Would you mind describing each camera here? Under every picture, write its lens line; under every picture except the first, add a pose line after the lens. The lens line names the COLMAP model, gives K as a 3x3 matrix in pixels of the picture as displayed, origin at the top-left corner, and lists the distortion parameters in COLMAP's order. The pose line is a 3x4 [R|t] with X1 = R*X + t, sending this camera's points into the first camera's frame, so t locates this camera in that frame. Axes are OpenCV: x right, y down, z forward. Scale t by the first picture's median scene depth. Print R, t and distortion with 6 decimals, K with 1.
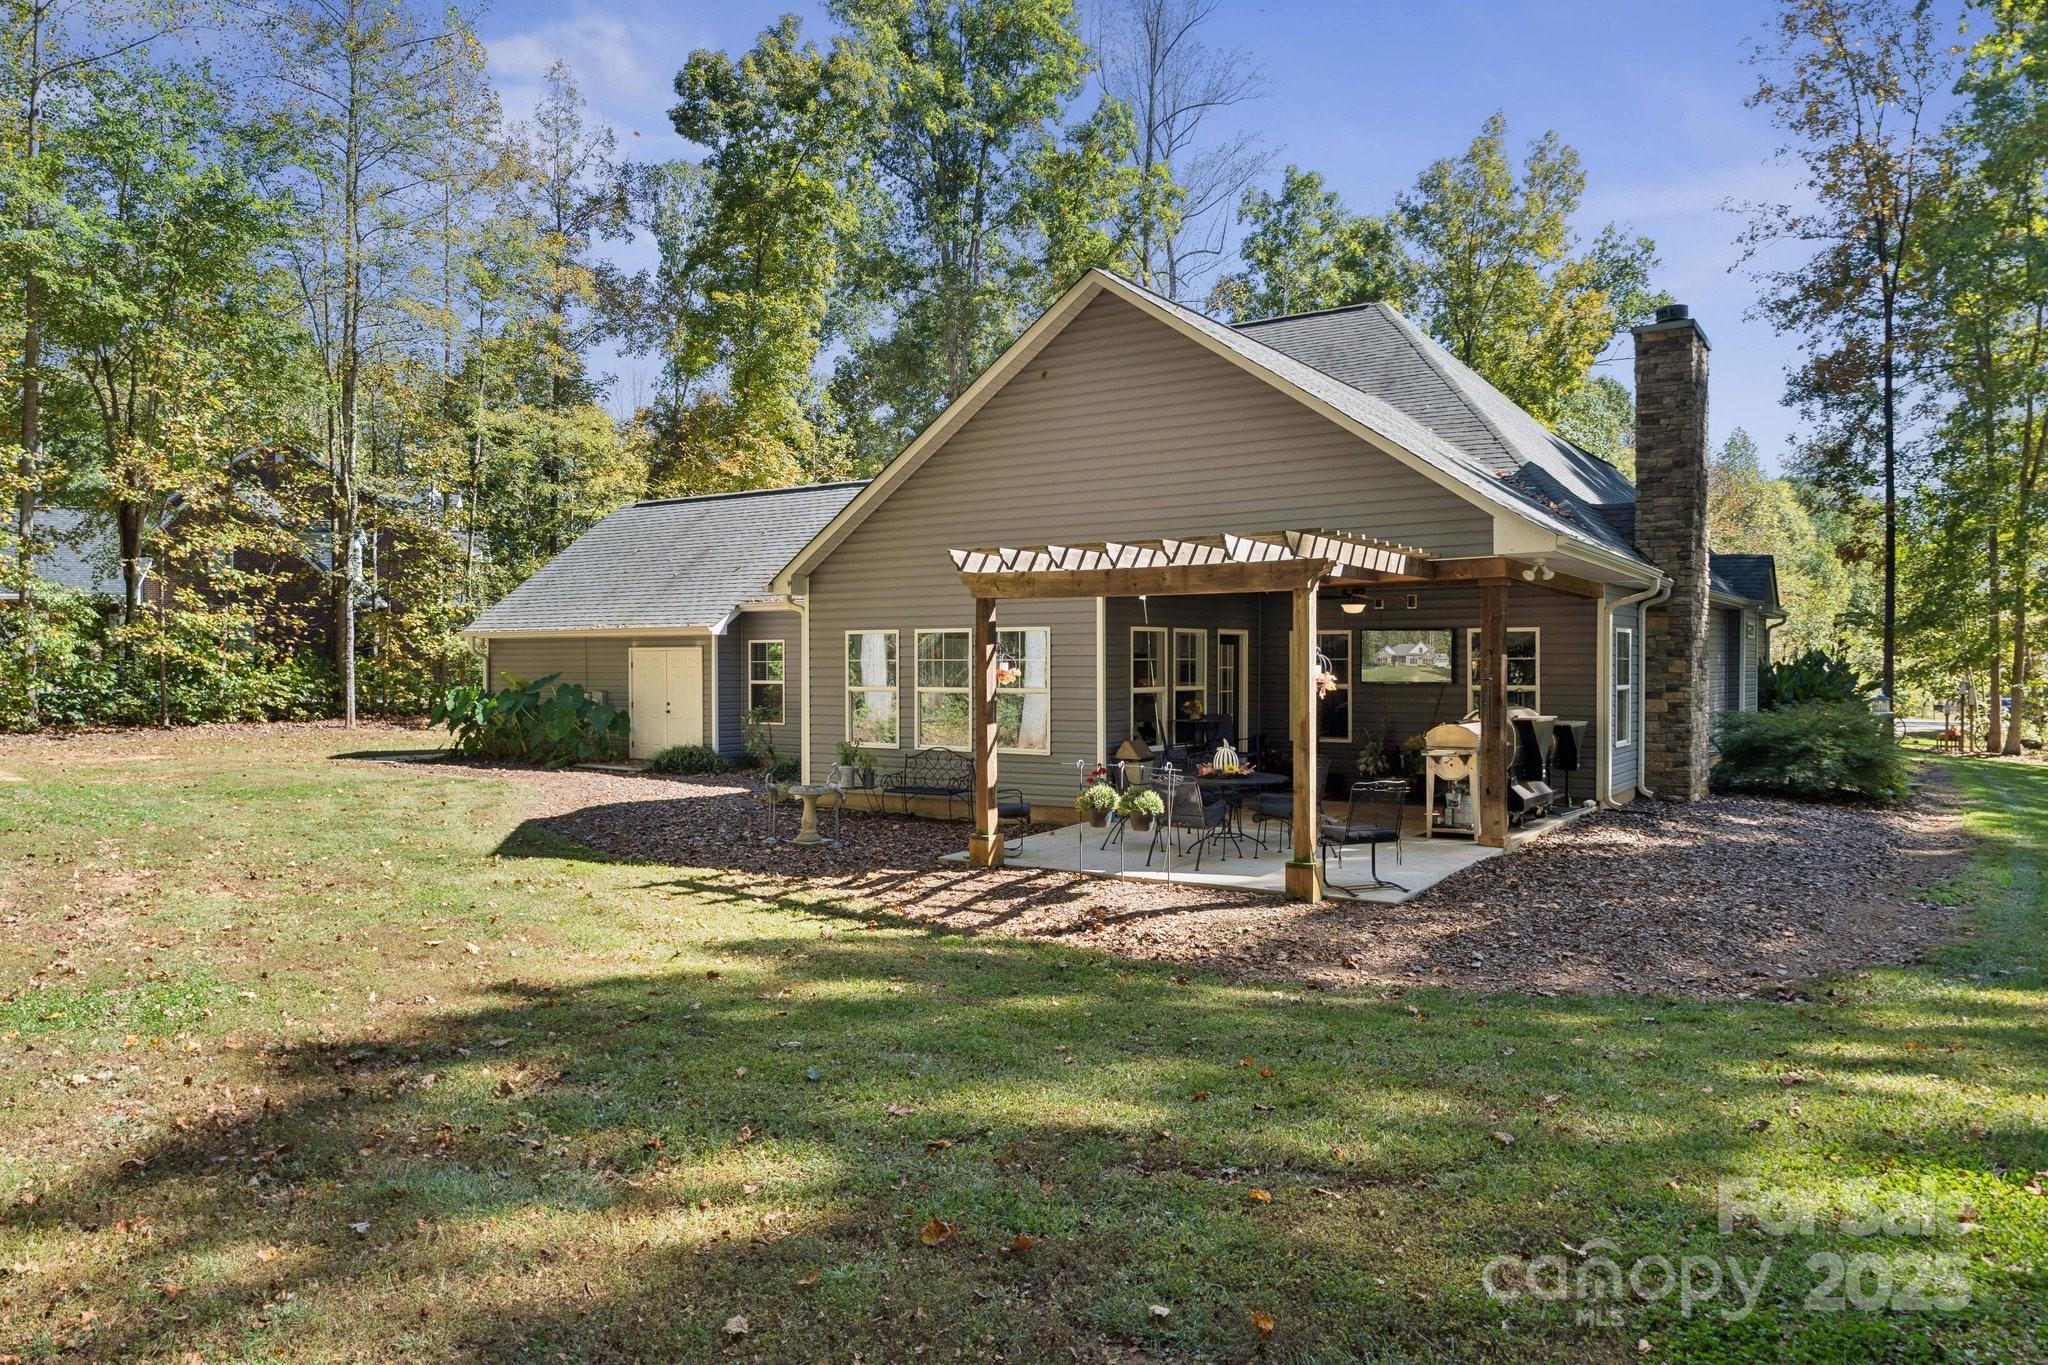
lens RADIAL K [[1344.2, 0, 1024.0], [0, 1344.2, 682.5], [0, 0, 1]] dist [-0.028266, 0.031679]
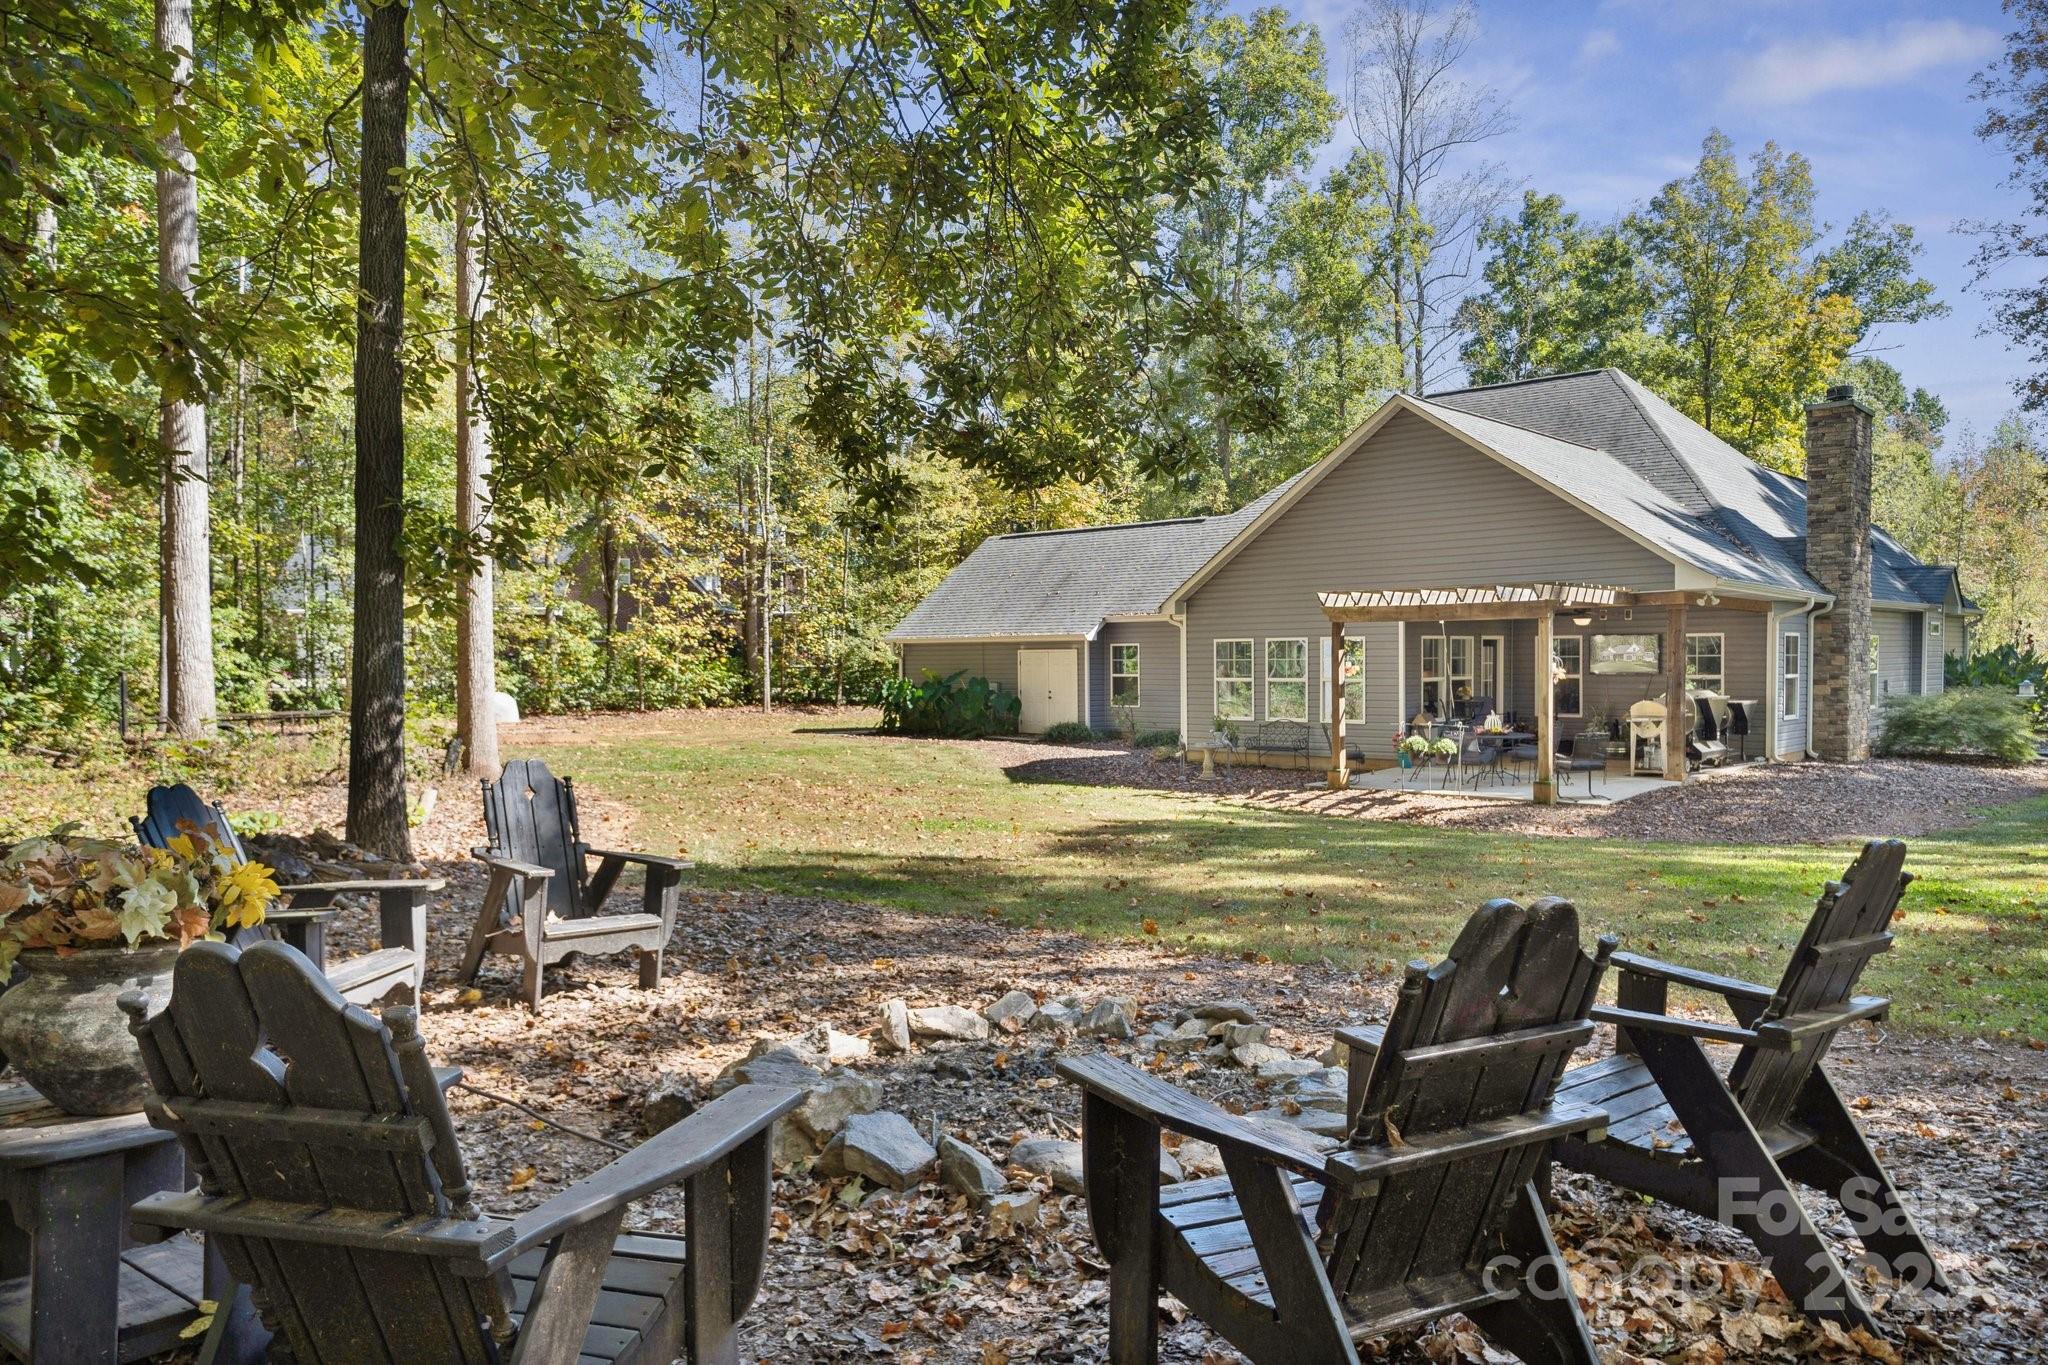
lens RADIAL K [[1344.2, 0, 1024.0], [0, 1344.2, 682.5], [0, 0, 1]] dist [-0.028266, 0.031679]
pose [[0.986178, -0.003116, -0.165659, -0.096806], [0.003977, 0.999980, 0.004863, 0.000147], [0.165640, -0.005454, 0.986171, -0.468572]]
